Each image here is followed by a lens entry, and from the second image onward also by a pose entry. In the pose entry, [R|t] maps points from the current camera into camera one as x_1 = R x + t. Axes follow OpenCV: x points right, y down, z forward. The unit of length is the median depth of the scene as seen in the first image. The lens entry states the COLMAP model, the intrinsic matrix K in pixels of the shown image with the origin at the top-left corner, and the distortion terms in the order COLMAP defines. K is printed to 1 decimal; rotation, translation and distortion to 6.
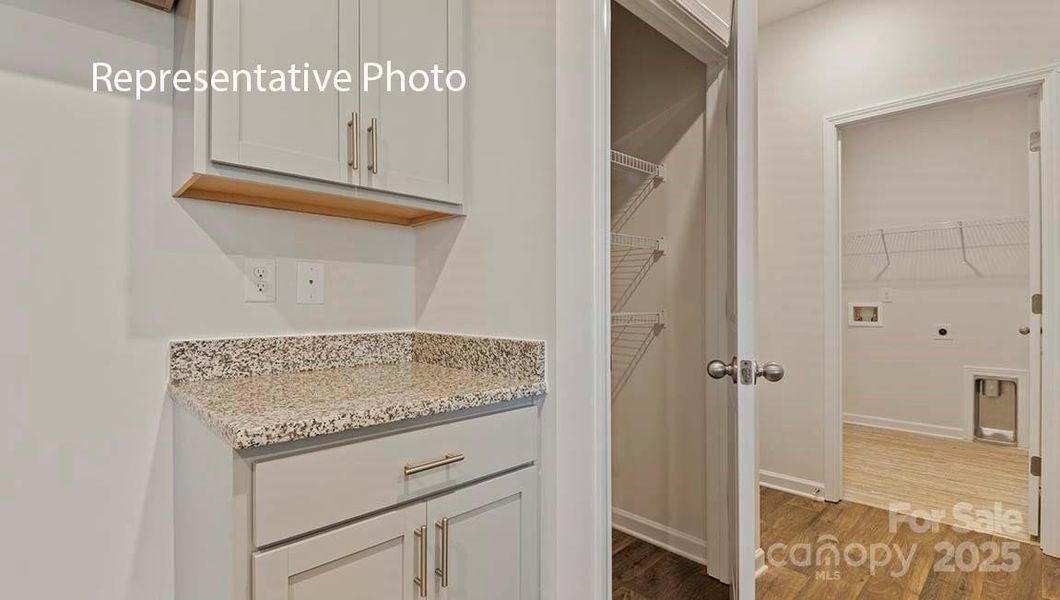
lens RADIAL K [[484.9, 0, 514.7], [0, 484.9, 299.9], [0, 0, 1]] dist [0.017528, 0.000205]
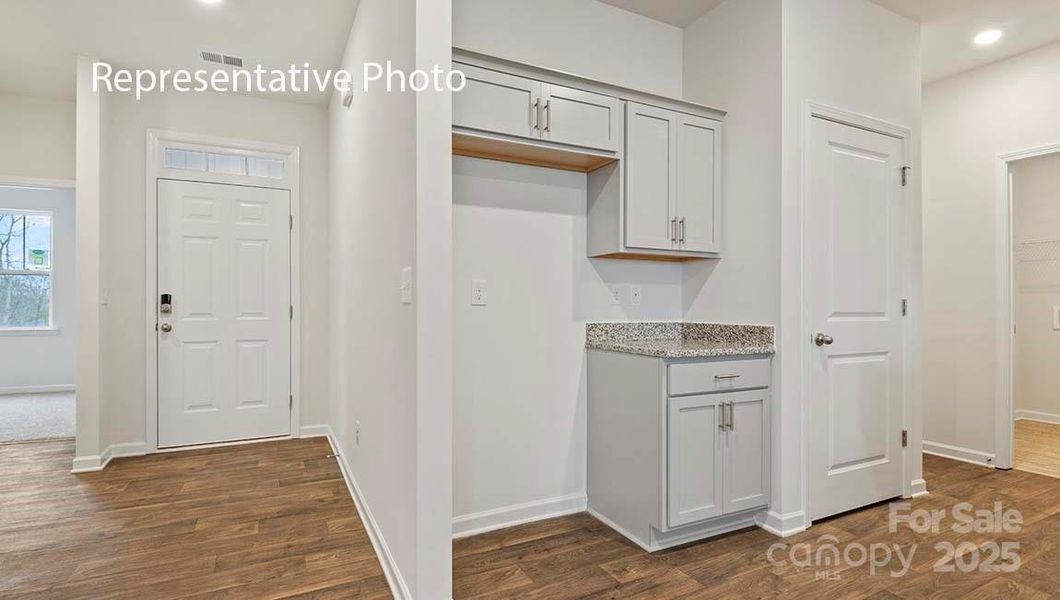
lens RADIAL K [[502.0, 0, 509.8], [0, 502.0, 302.0], [0, 0, 1]] dist [-0.004548, -0.004729]
pose [[0.953712, 0.001454, -0.300717, -0.337392], [-0.001556, 0.999999, -0.000101, -0.009156], [0.300716, 0.000564, 0.953714, -1.212467]]
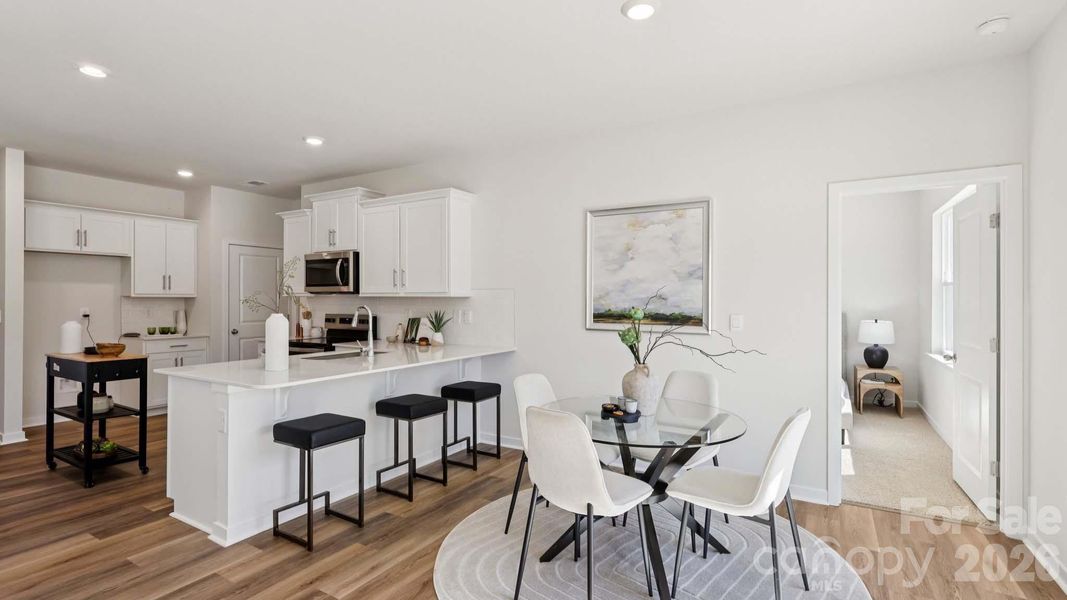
lens RADIAL K [[494.1, 0, 533.7], [0, 494.1, 301.1], [0, 0, 1]] dist [-0.002367, 0.000822]
pose [[0.956238, 0.009160, 0.292447, 1.688136], [-0.010953, 0.999930, 0.004494, -0.226399], [-0.292386, -0.007500, 0.956271, -4.600362]]
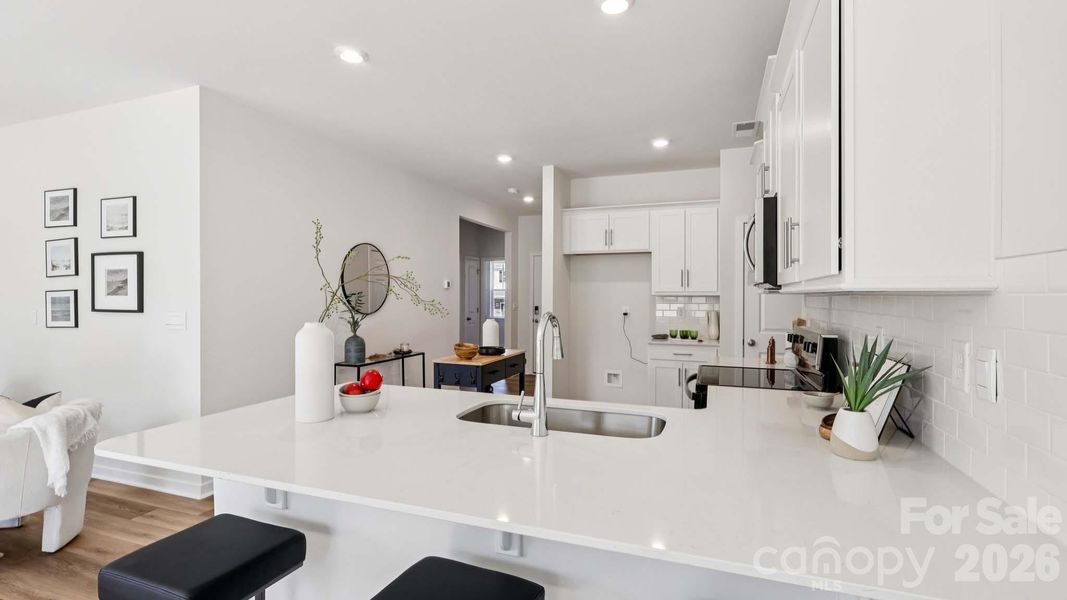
lens RADIAL K [[494.1, 0, 532.5], [0, 494.1, 298.0], [0, 0, 1]] dist [-0.002367, 0.000822]
pose [[0.460692, 0.011054, -0.887491, 2.723884], [-0.002560, 0.999935, 0.011126, -0.226592], [0.887557, -0.002854, 0.460690, -2.014243]]
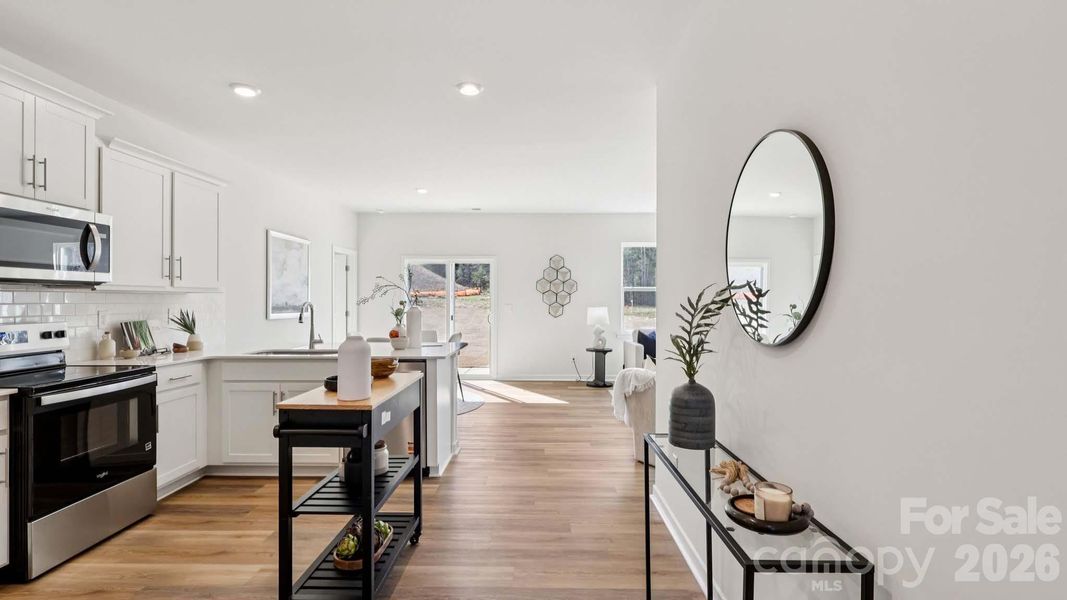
lens RADIAL K [[494.1, 0, 536.1], [0, 494.1, 300.4], [0, 0, 1]] dist [-0.002367, 0.000822]
pose [[-0.729033, 0.004045, 0.684467, -1.725858], [0.000473, 0.999985, -0.005405, -0.166812], [-0.684479, -0.003616, -0.729024, -0.029986]]
